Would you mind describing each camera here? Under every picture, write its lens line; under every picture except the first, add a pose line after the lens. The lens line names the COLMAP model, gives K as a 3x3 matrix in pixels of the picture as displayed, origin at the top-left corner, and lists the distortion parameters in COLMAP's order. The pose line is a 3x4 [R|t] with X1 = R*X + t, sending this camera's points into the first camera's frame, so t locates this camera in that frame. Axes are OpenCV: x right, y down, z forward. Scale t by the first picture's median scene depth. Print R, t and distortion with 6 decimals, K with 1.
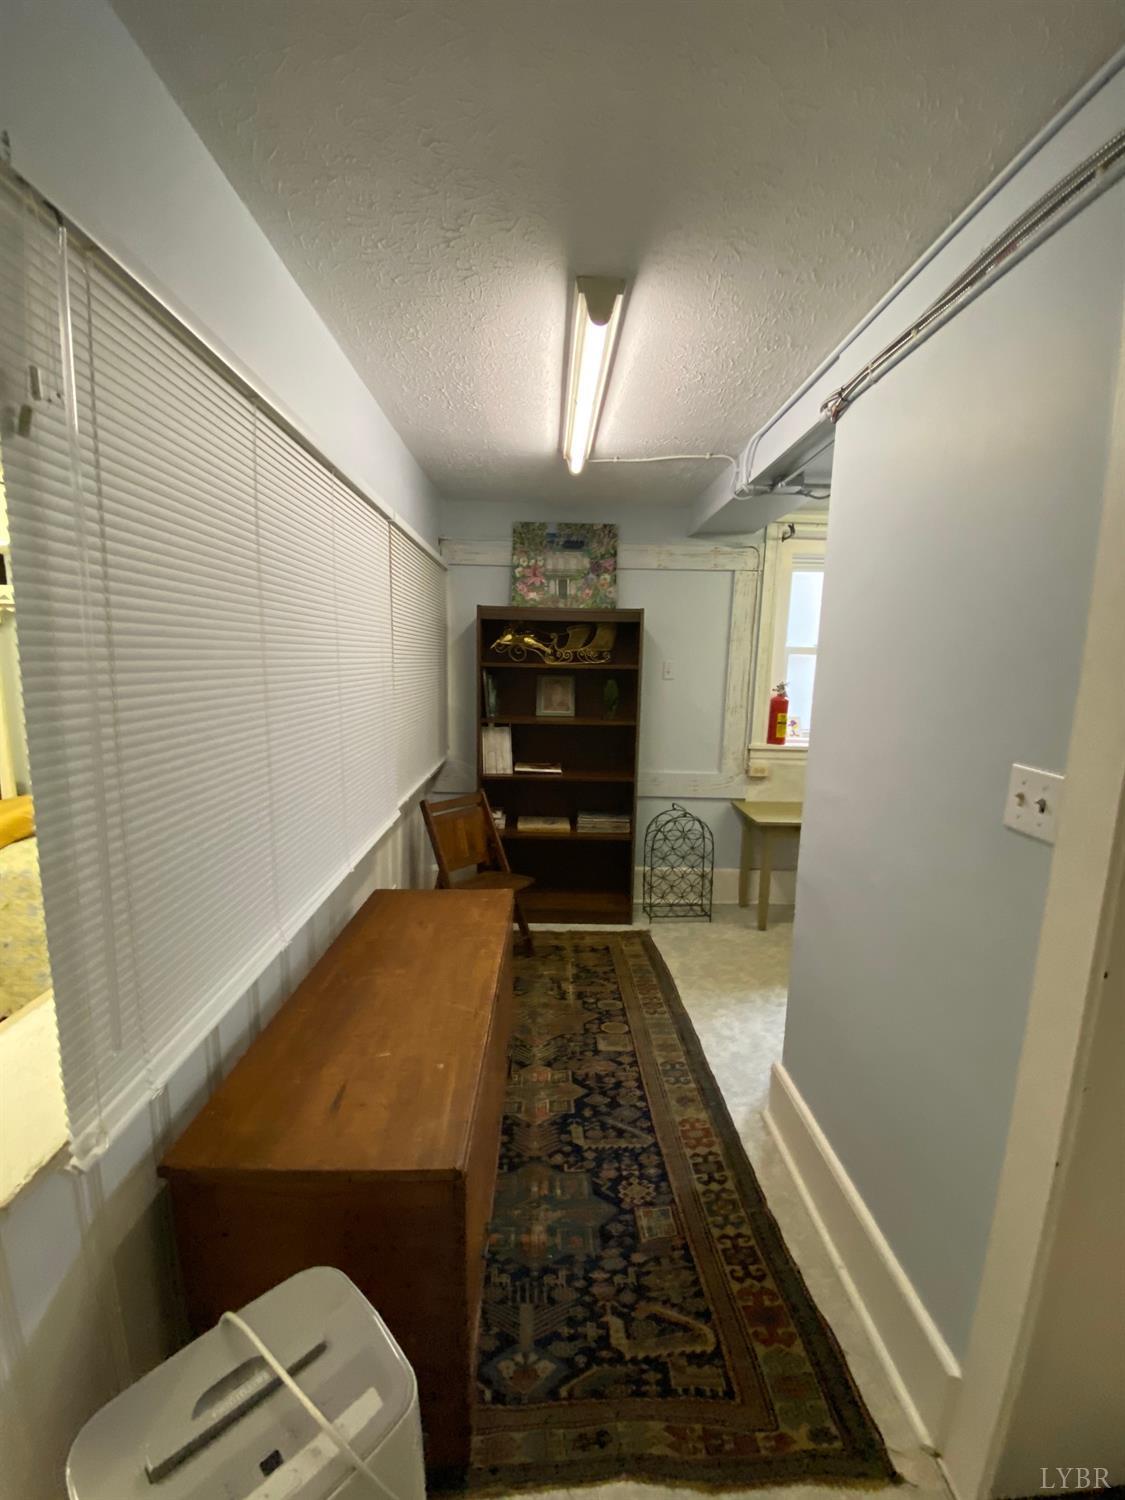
lens RADIAL K [[608.3, 0, 559.0], [0, 608.3, 748.5], [0, 0, 1]] dist [0.003148, -0.003244]
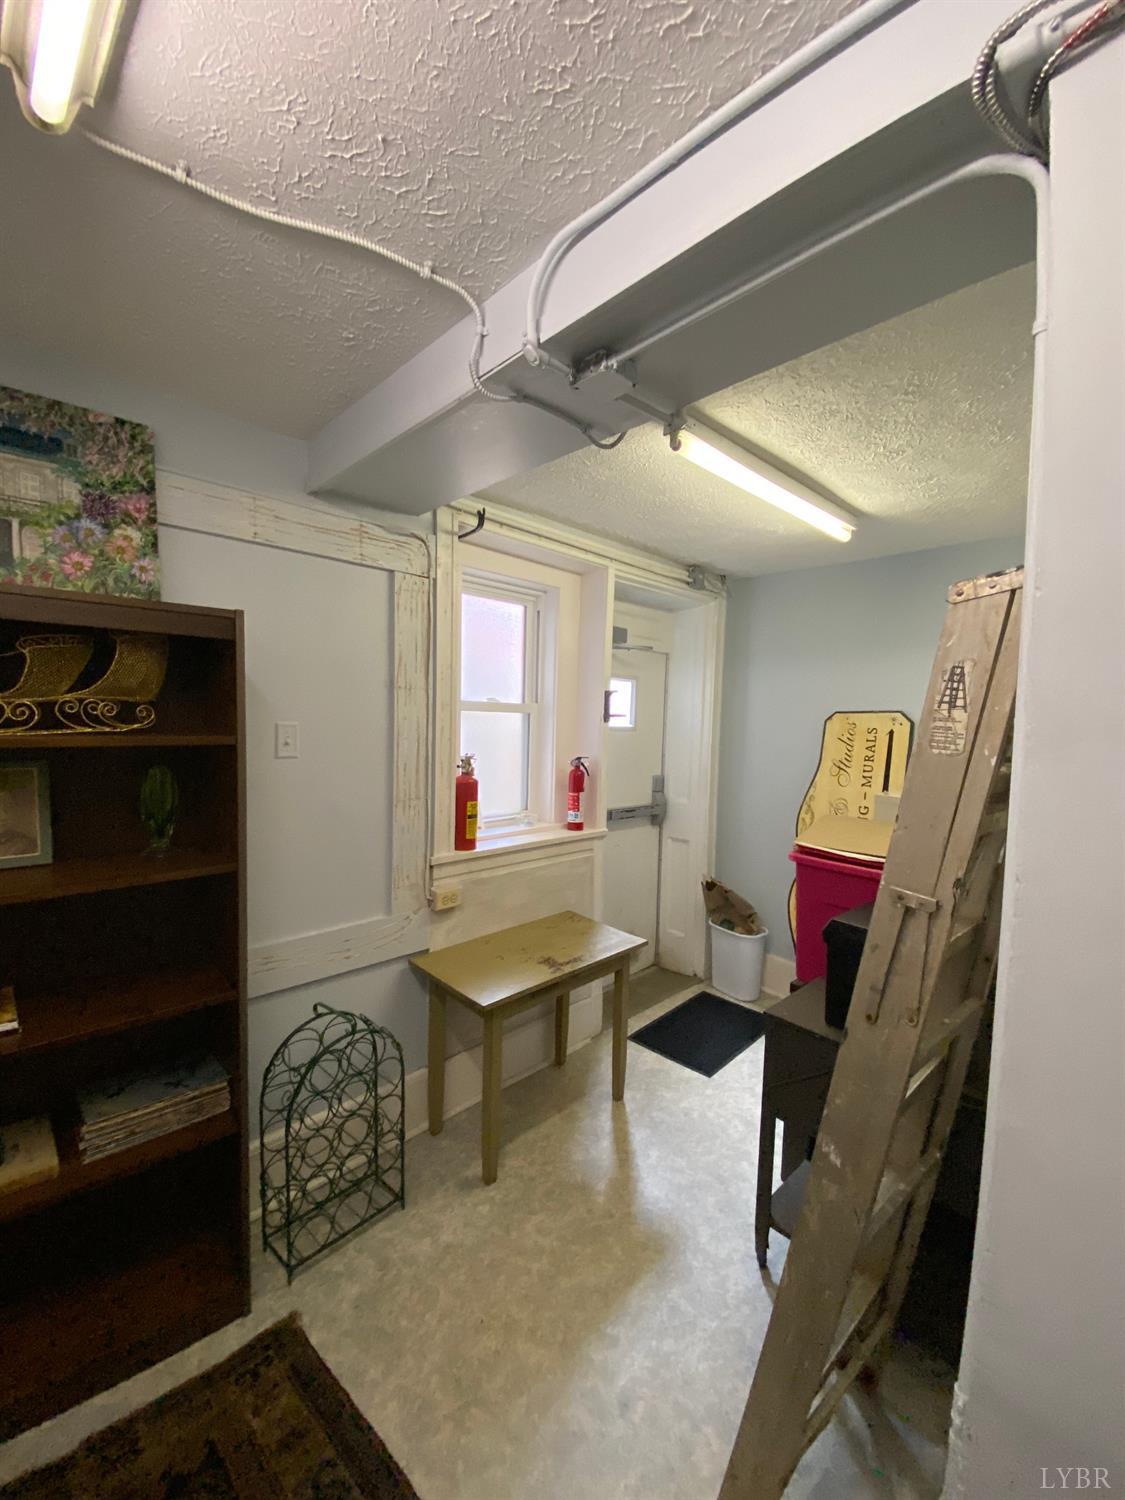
lens RADIAL K [[608.3, 0, 567.2], [0, 608.3, 756.4], [0, 0, 1]] dist [0.003148, -0.003244]
pose [[0.739067, -0.039947, 0.672446, 0.008657], [0.082300, 0.996117, -0.031279, -0.081467], [-0.668586, 0.078459, 0.739485, 0.472593]]
